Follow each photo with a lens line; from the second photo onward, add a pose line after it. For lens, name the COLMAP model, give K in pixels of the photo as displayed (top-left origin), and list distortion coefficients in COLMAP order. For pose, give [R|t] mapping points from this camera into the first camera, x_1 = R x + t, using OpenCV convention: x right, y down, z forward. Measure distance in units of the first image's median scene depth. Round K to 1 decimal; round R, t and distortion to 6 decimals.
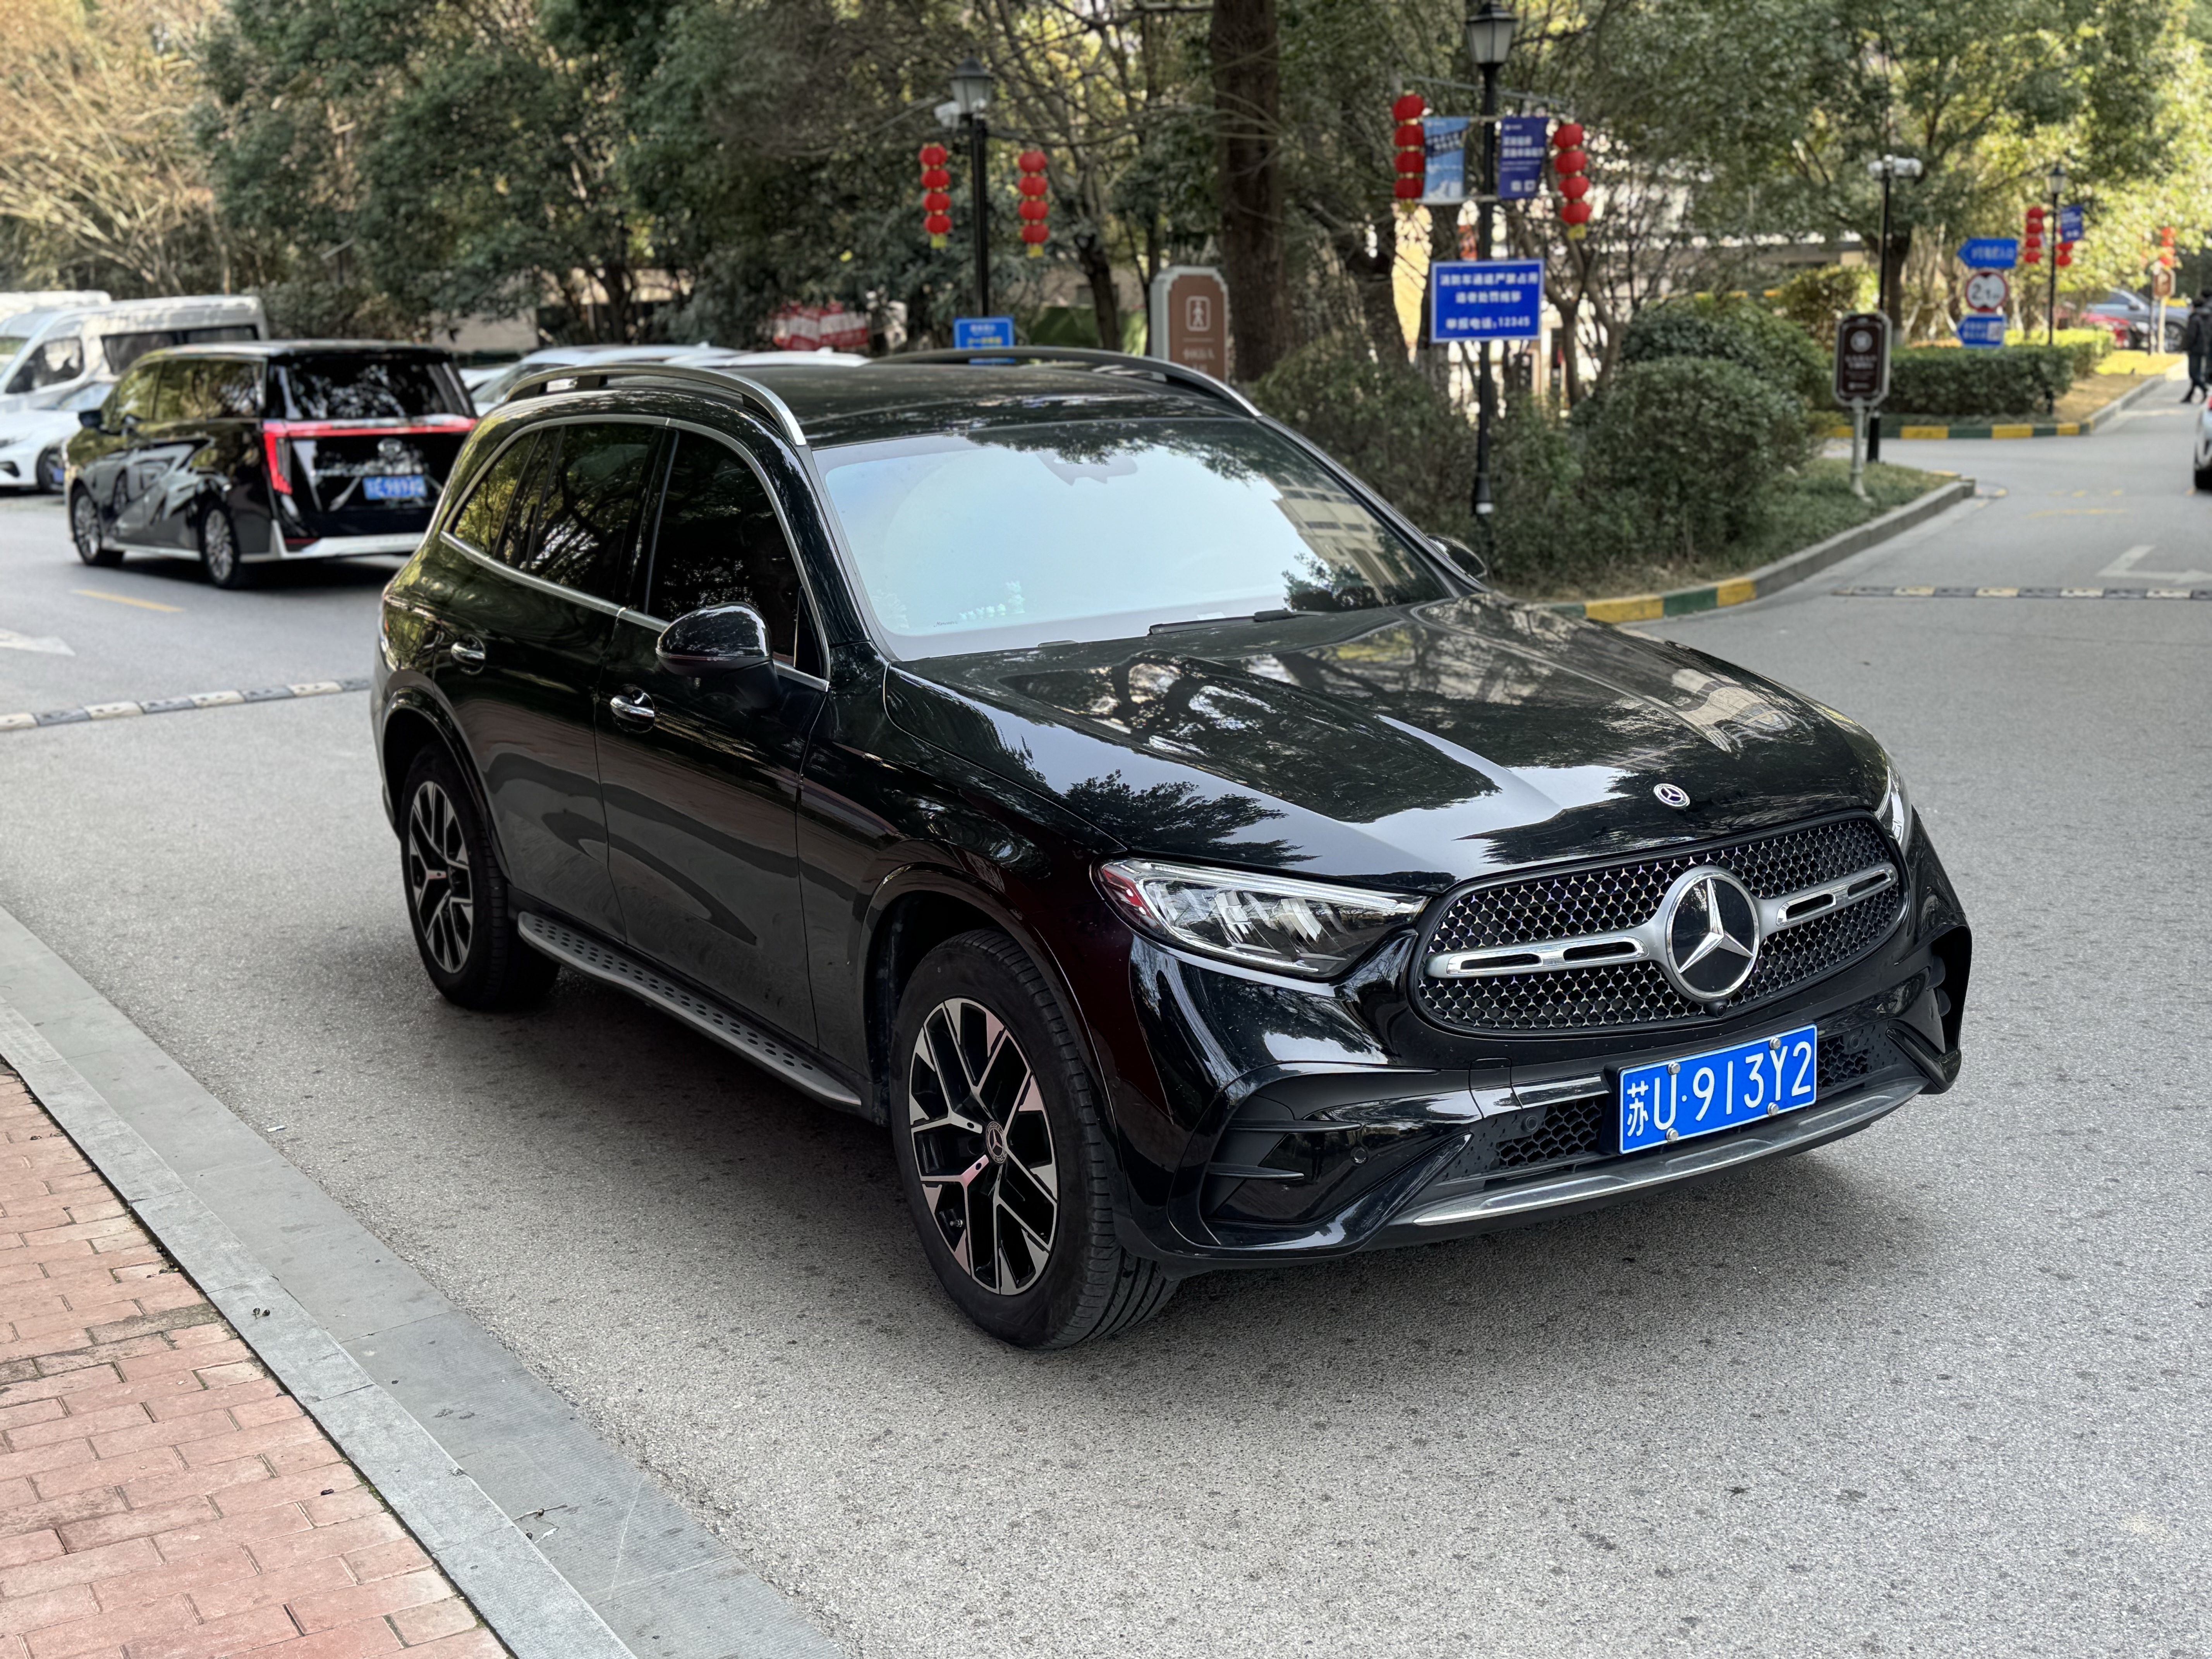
lens RADIAL K [[2577.5, 0, 1104.1], [0, 2577.5, 821.9], [0, 0, 1]] dist [0.067873, 0.000000]
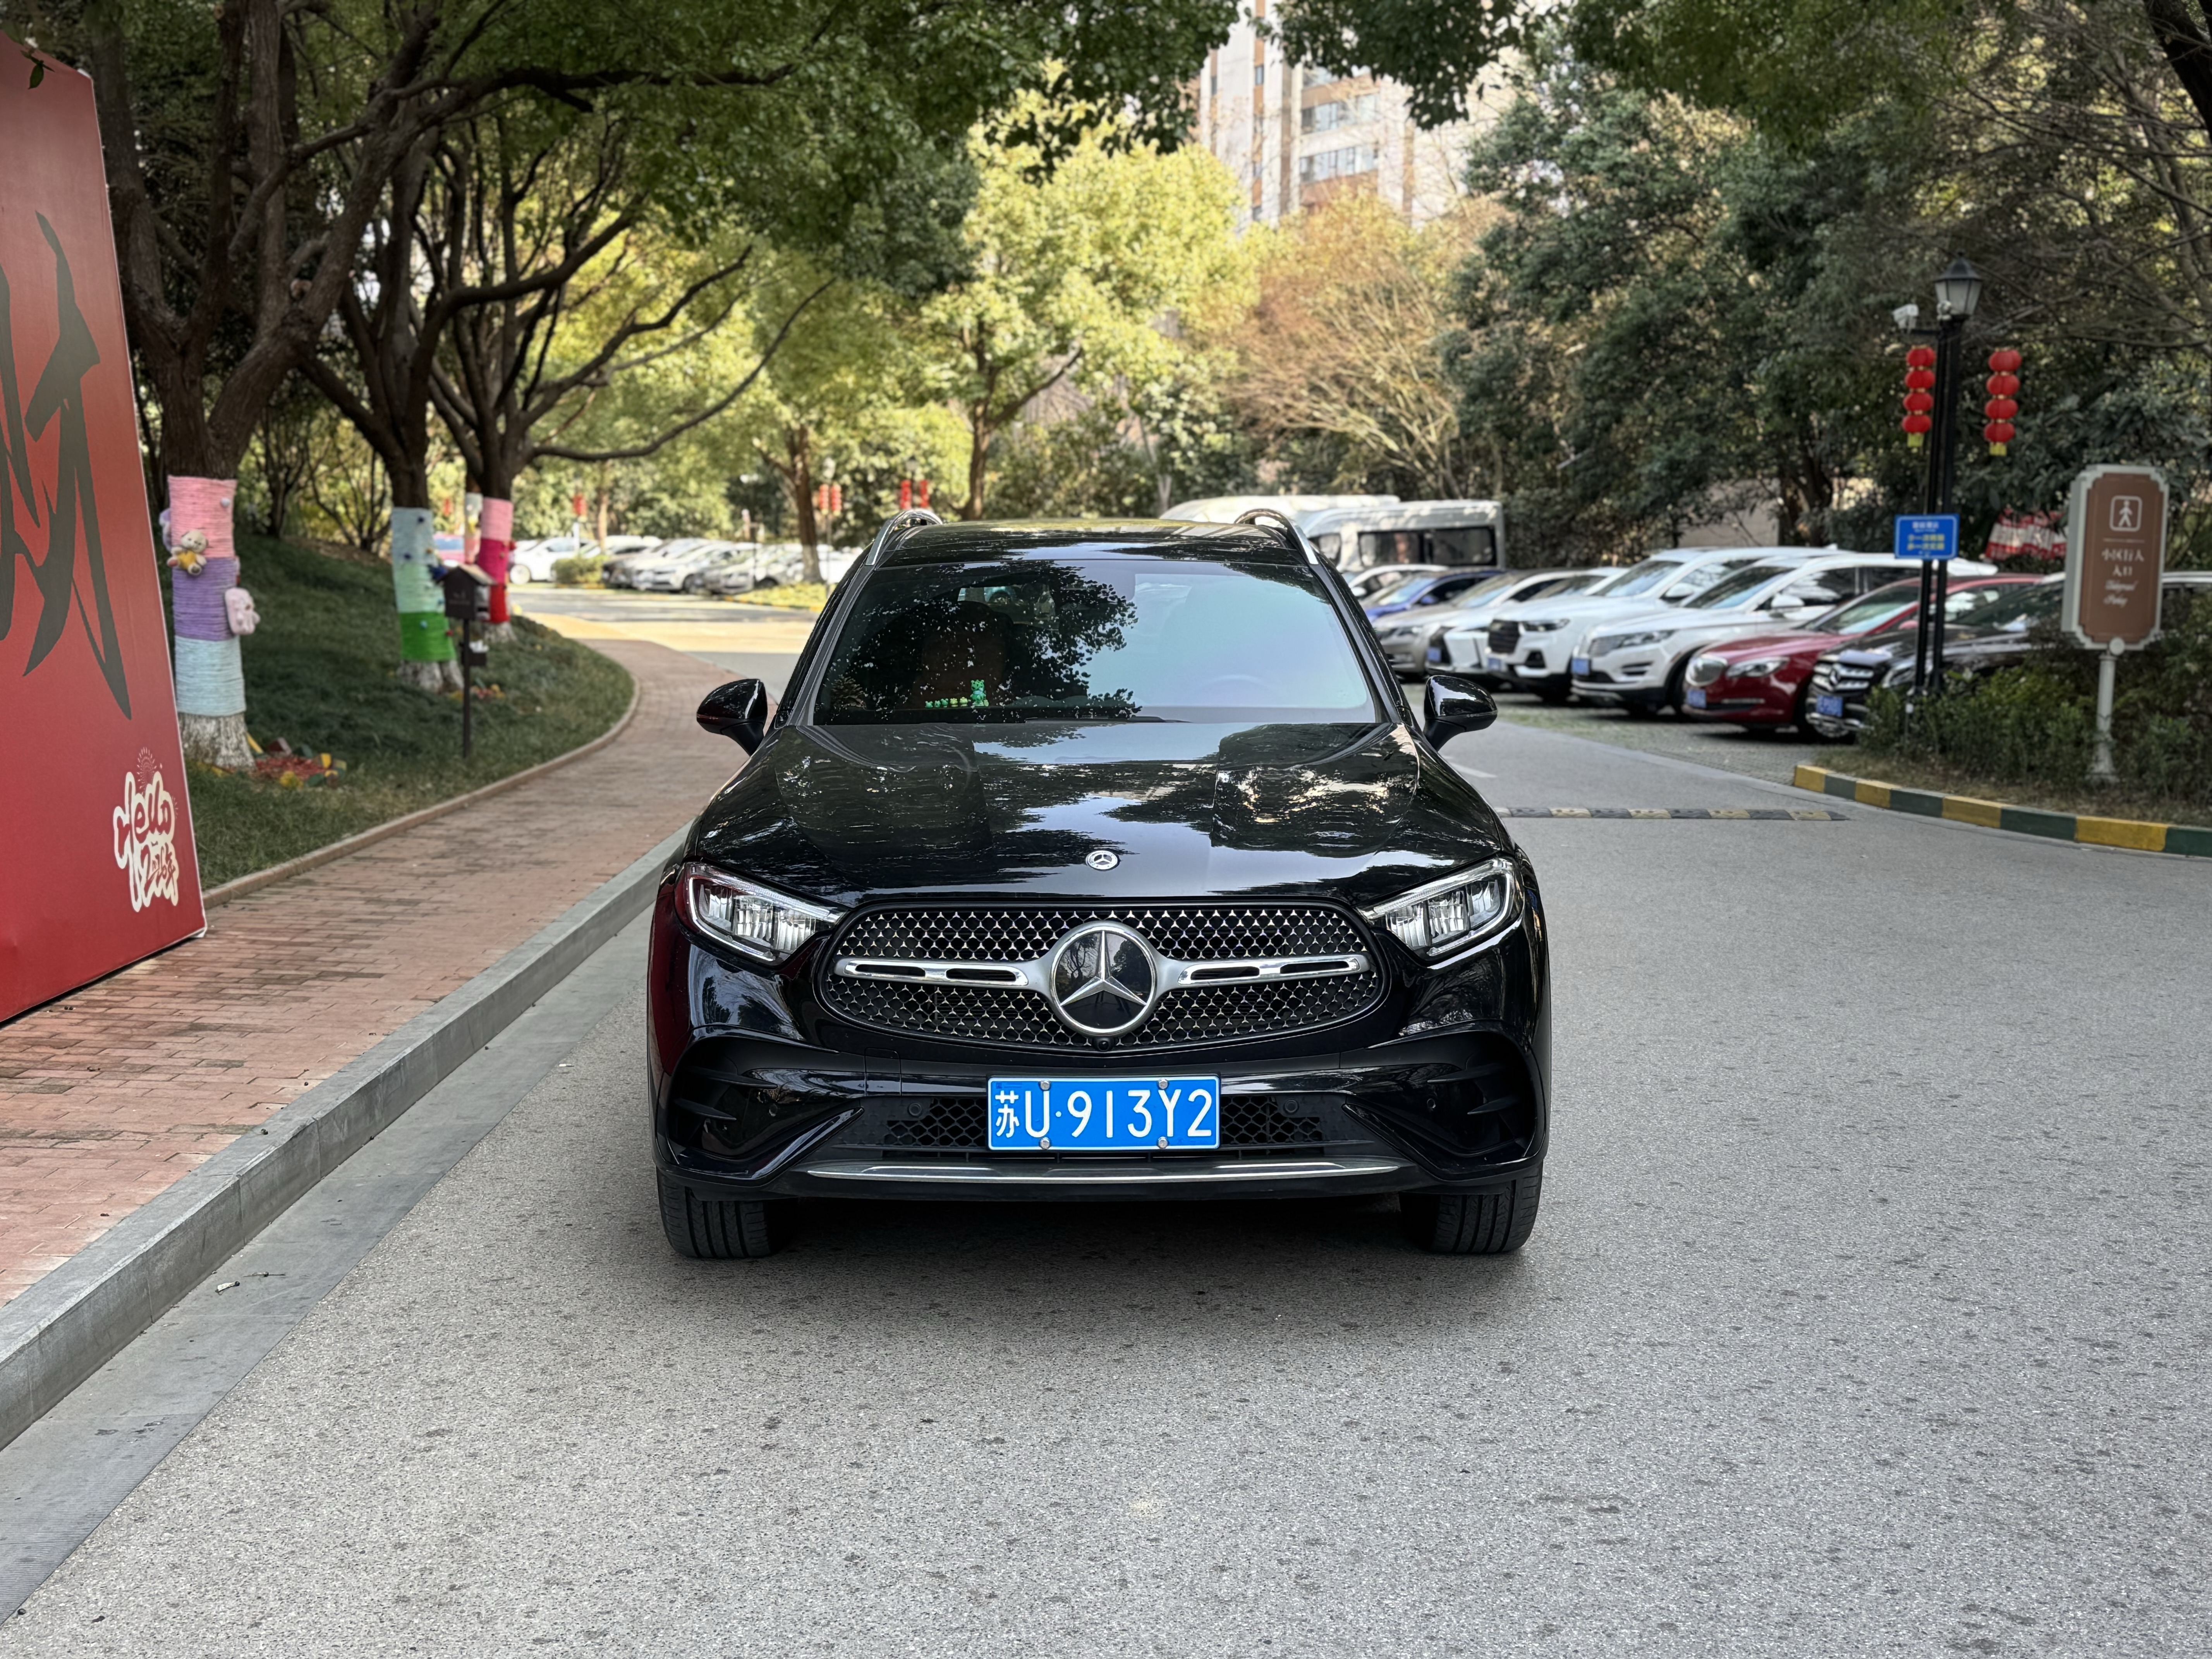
lens RADIAL K [[2577.5, 0, 1102.6], [0, 2577.5, 837.3], [0, 0, 1]] dist [0.067873, 0.000000]
pose [[0.841674, 0.087587, -0.532836, 0.841147], [-0.127741, 0.991046, -0.038873, 0.024904], [0.524660, 0.100783, 0.845325, 0.008780]]
